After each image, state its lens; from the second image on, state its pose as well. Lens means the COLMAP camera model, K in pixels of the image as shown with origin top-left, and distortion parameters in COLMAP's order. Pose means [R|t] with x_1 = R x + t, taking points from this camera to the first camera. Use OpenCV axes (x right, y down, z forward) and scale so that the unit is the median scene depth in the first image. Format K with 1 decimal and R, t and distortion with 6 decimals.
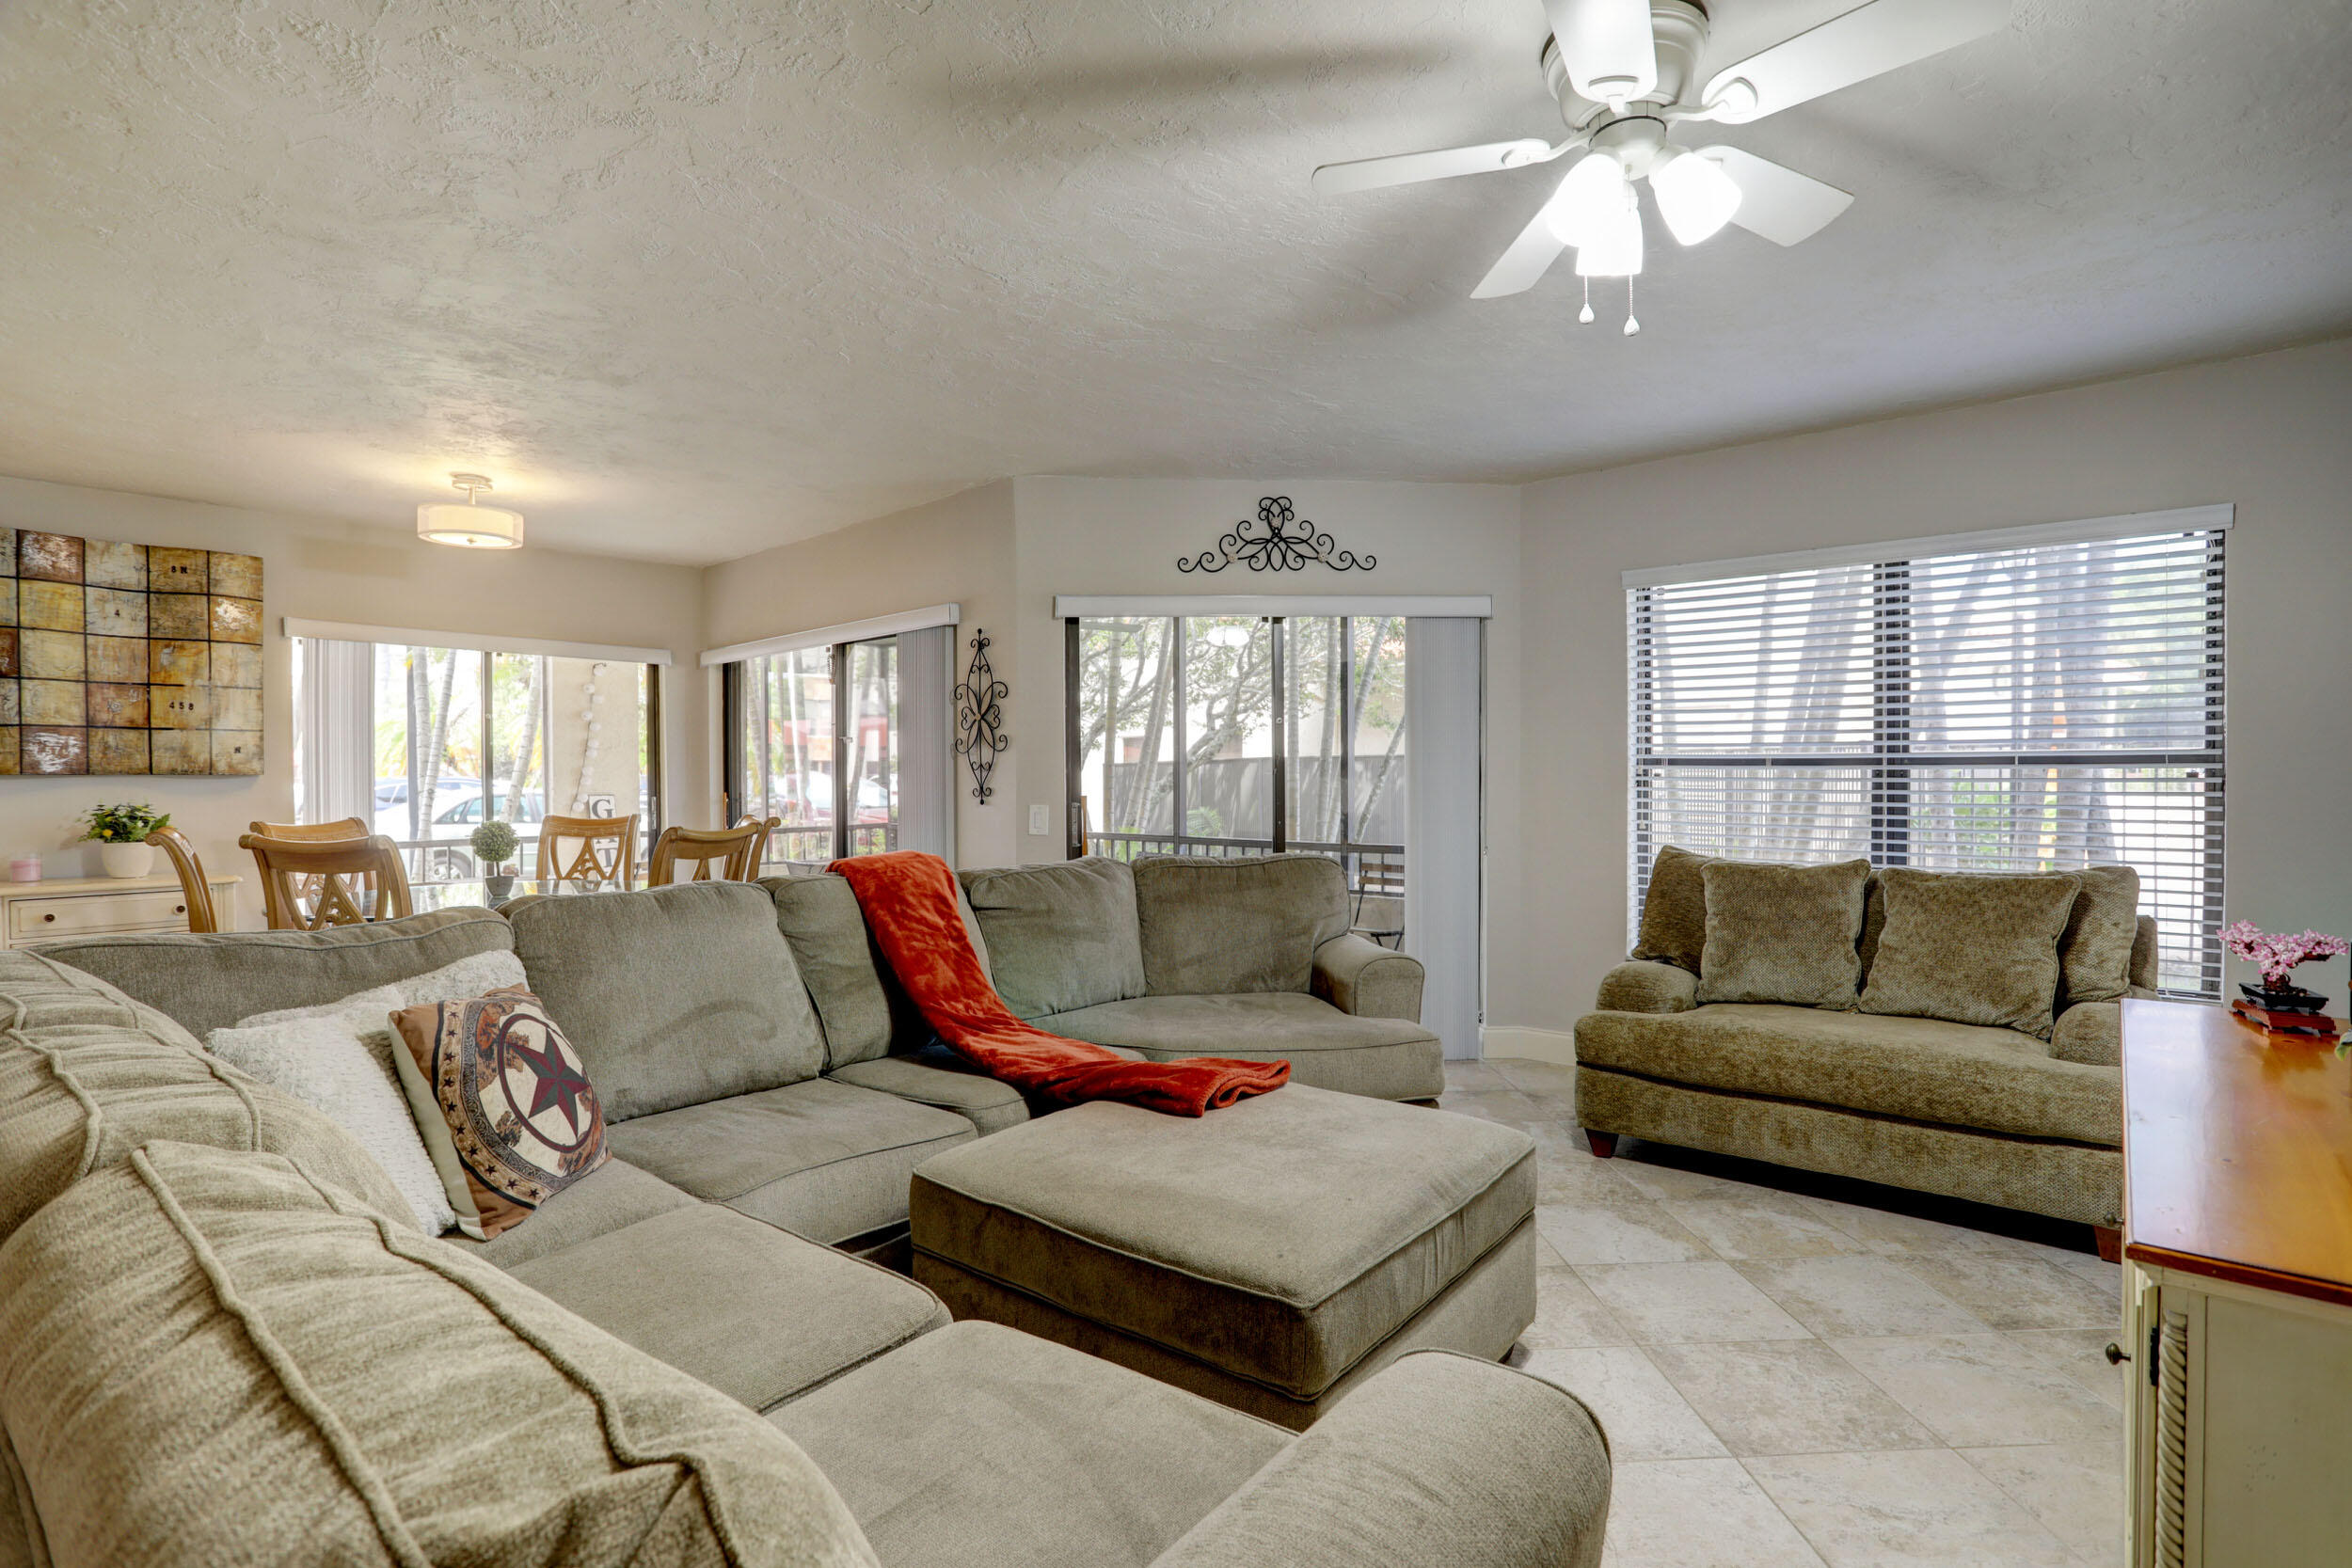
lens RADIAL K [[1133.4, 0, 1180.1], [0, 1133.4, 787.7], [0, 0, 1]] dist [-0.073323, 0.029320]
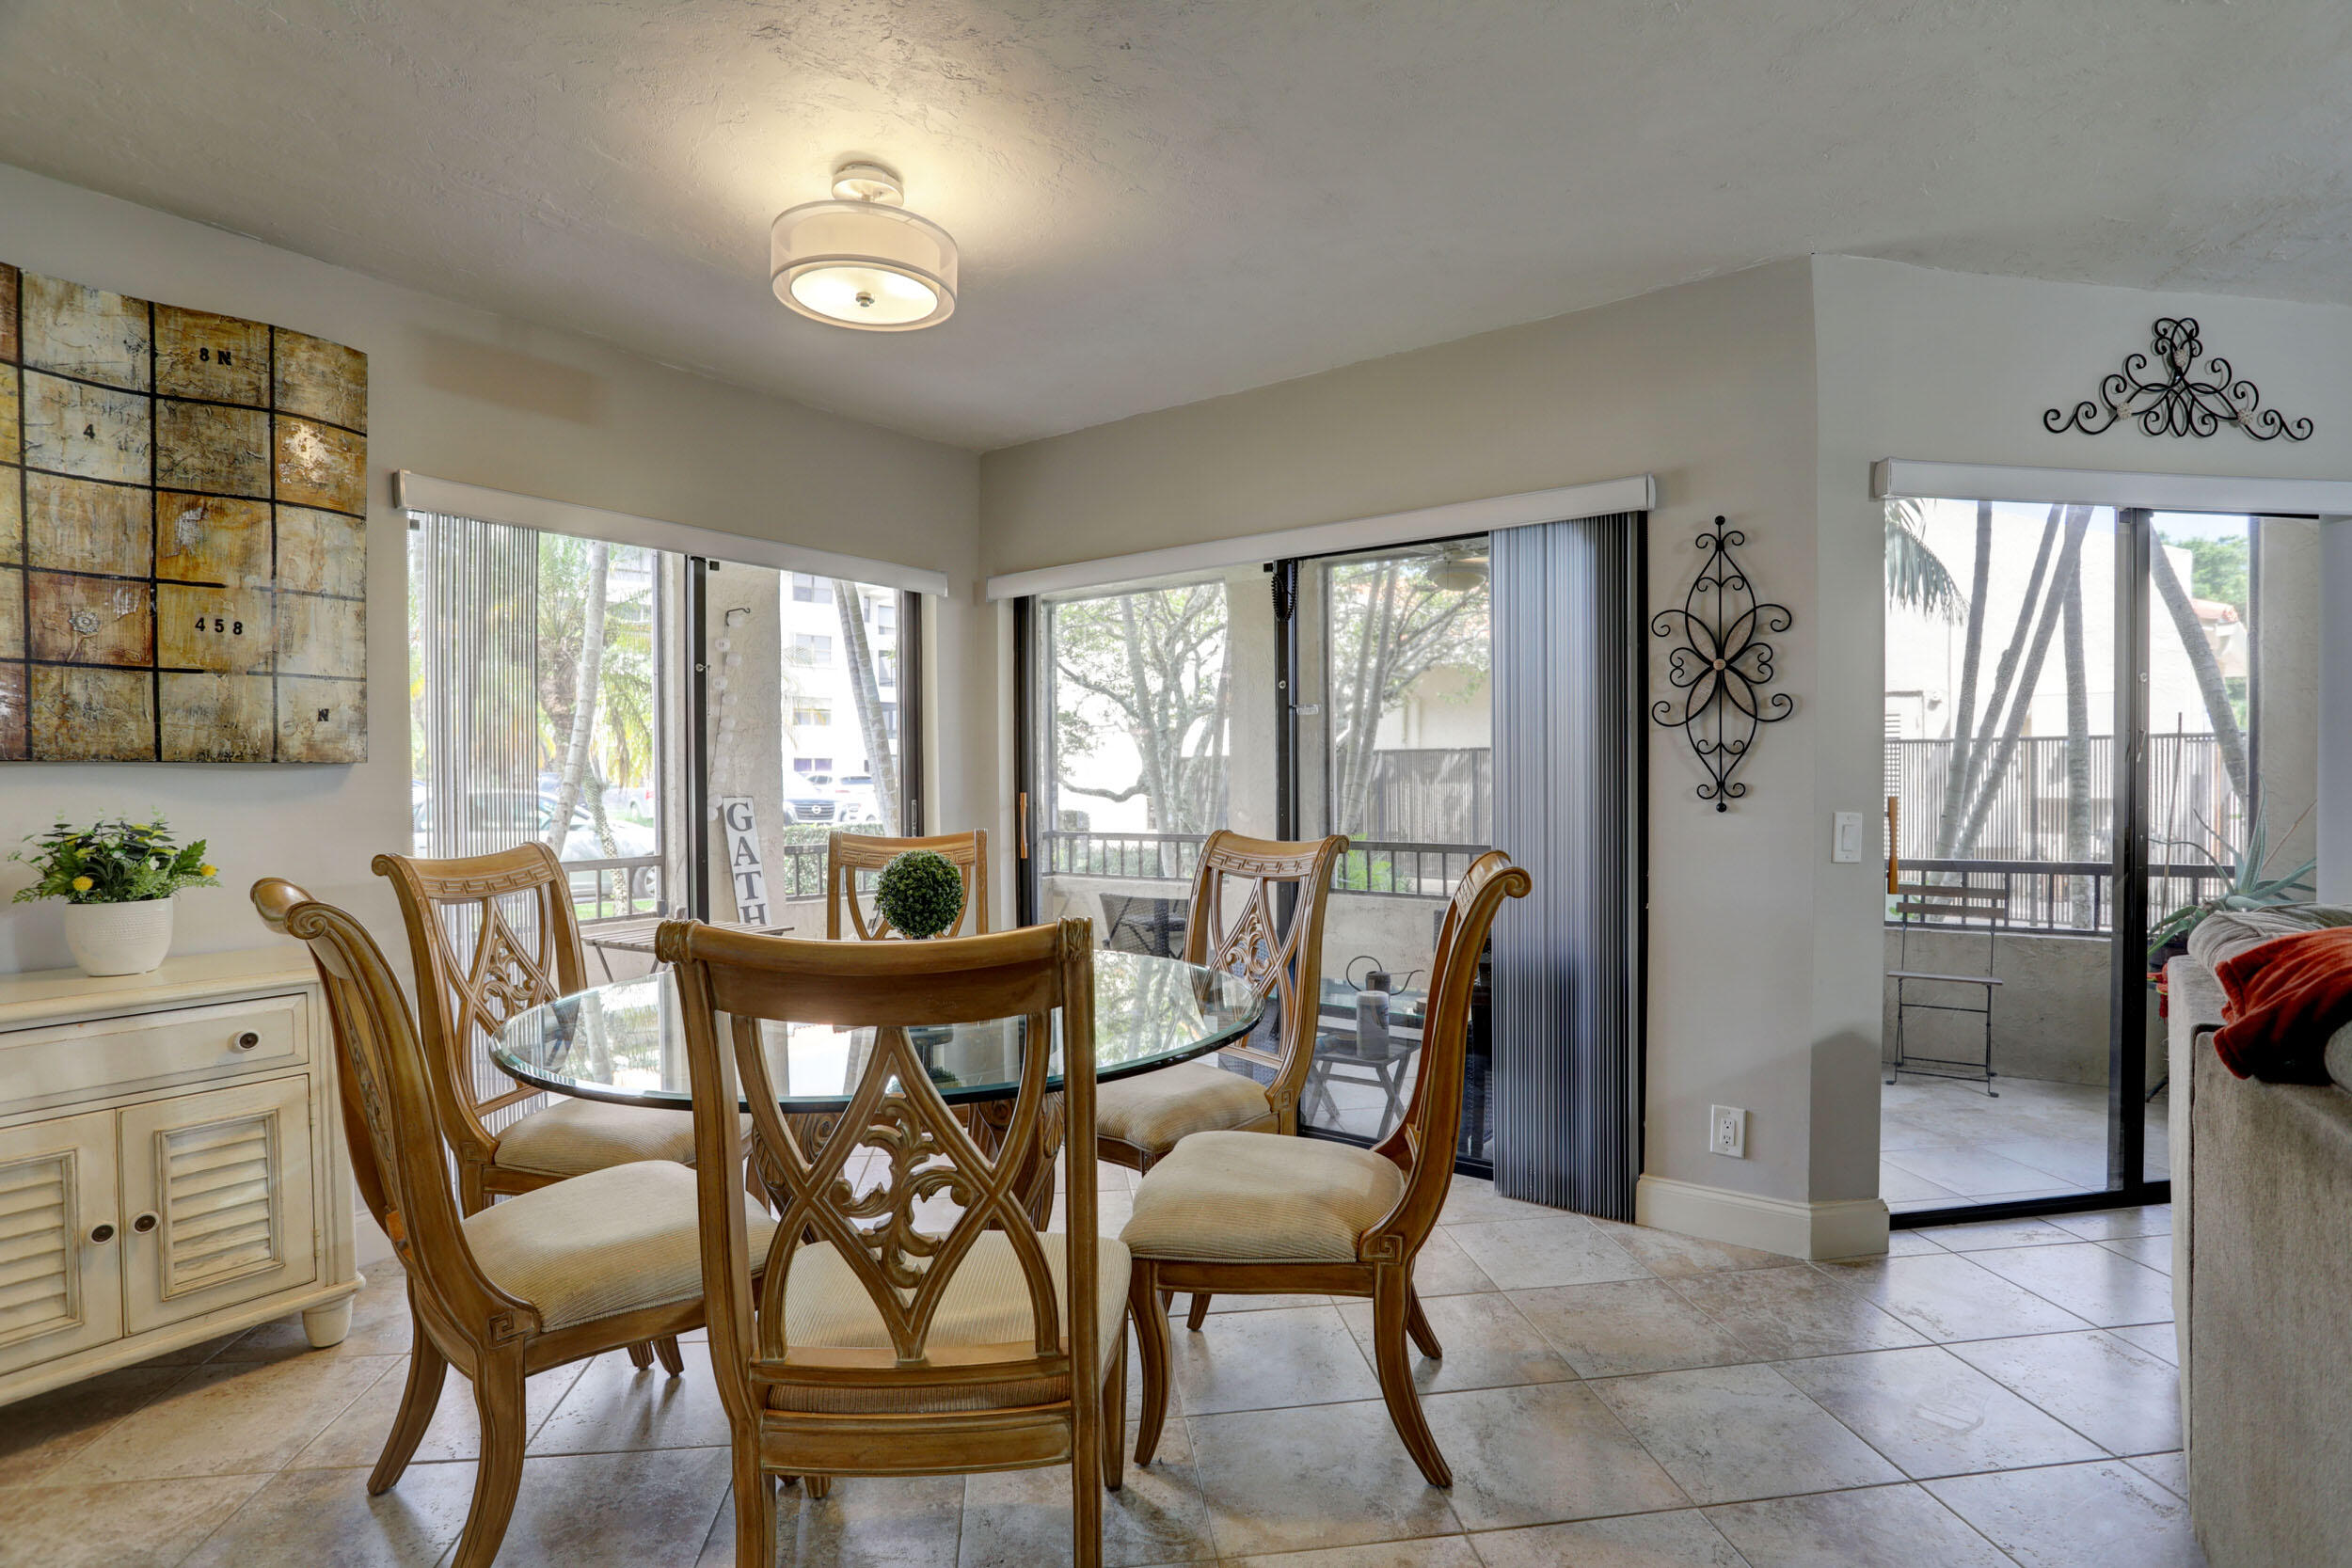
lens RADIAL K [[1133.4, 0, 1180.1], [0, 1133.4, 787.7], [0, 0, 1]] dist [-0.073323, 0.029320]
pose [[0.995242, -0.002888, 0.097395, -0.526104], [0.002567, 0.999991, 0.003421, -0.000599], [-0.097404, -0.003154, 0.995240, 0.454429]]
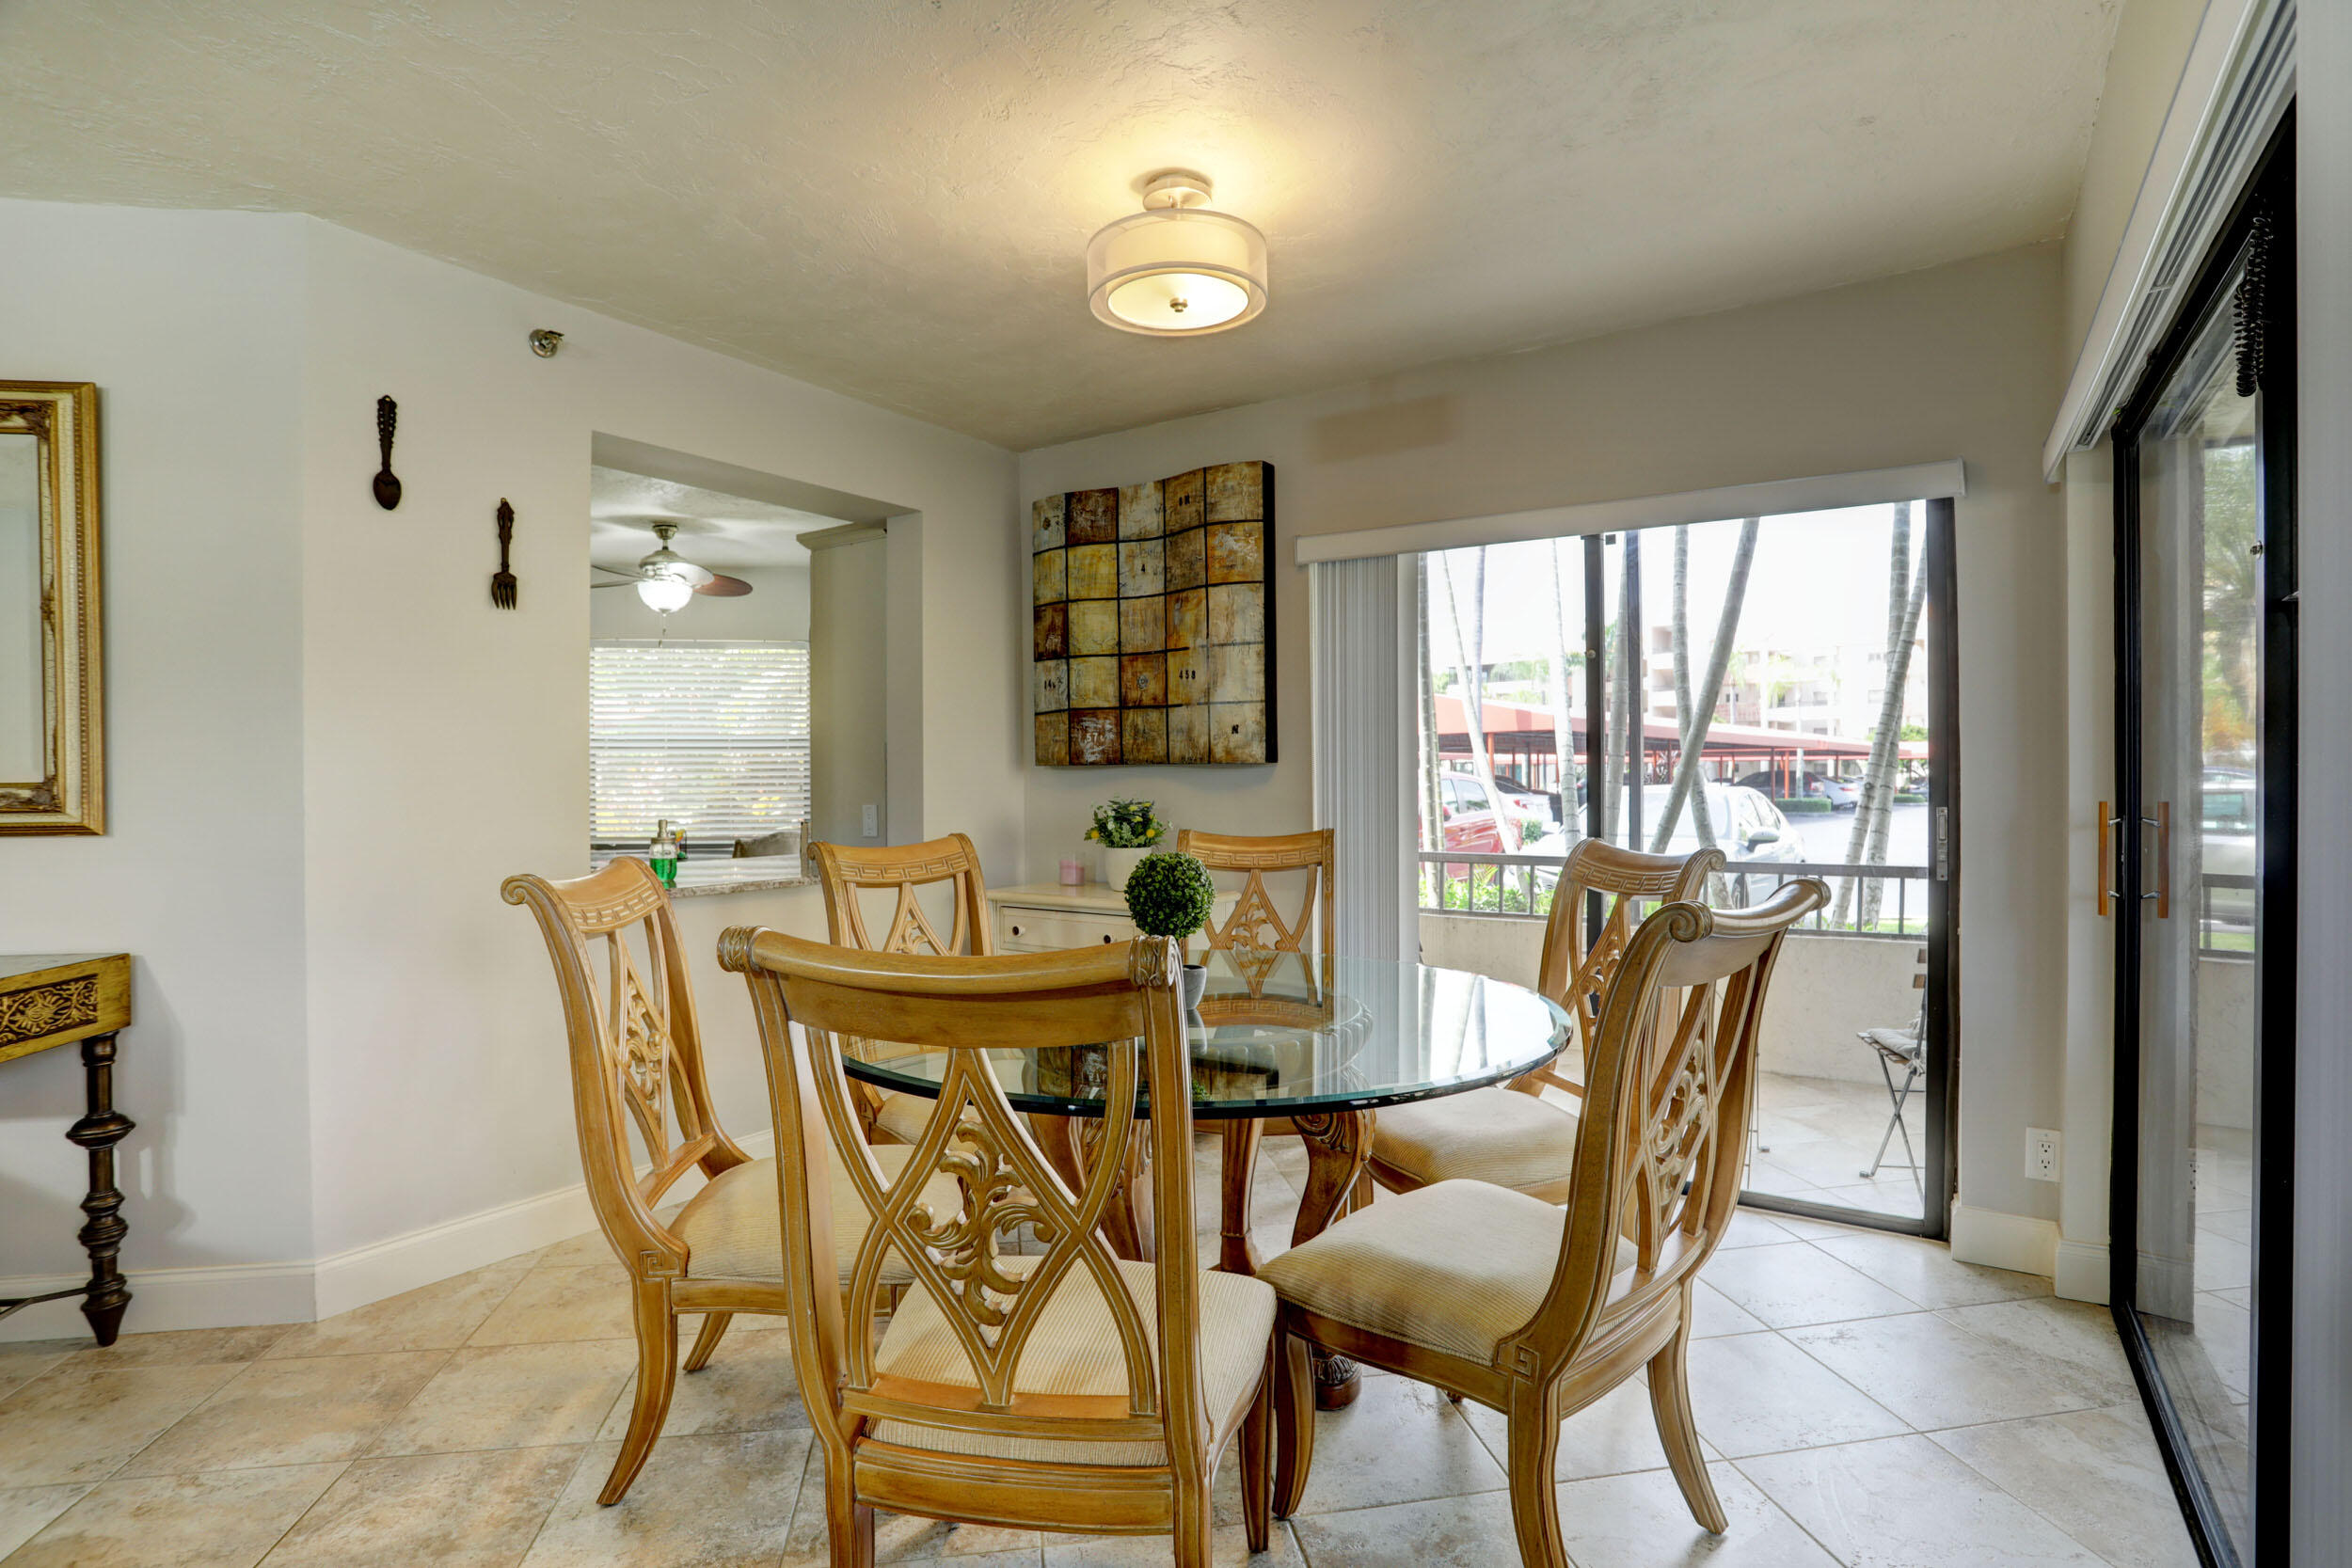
lens RADIAL K [[1133.4, 0, 1180.1], [0, 1133.4, 787.7], [0, 0, 1]] dist [-0.073323, 0.029320]
pose [[0.139592, 0.012596, -0.990129, -0.117977], [-0.002962, 0.999920, 0.012303, -0.004642], [0.990205, 0.001216, 0.139618, 0.887487]]
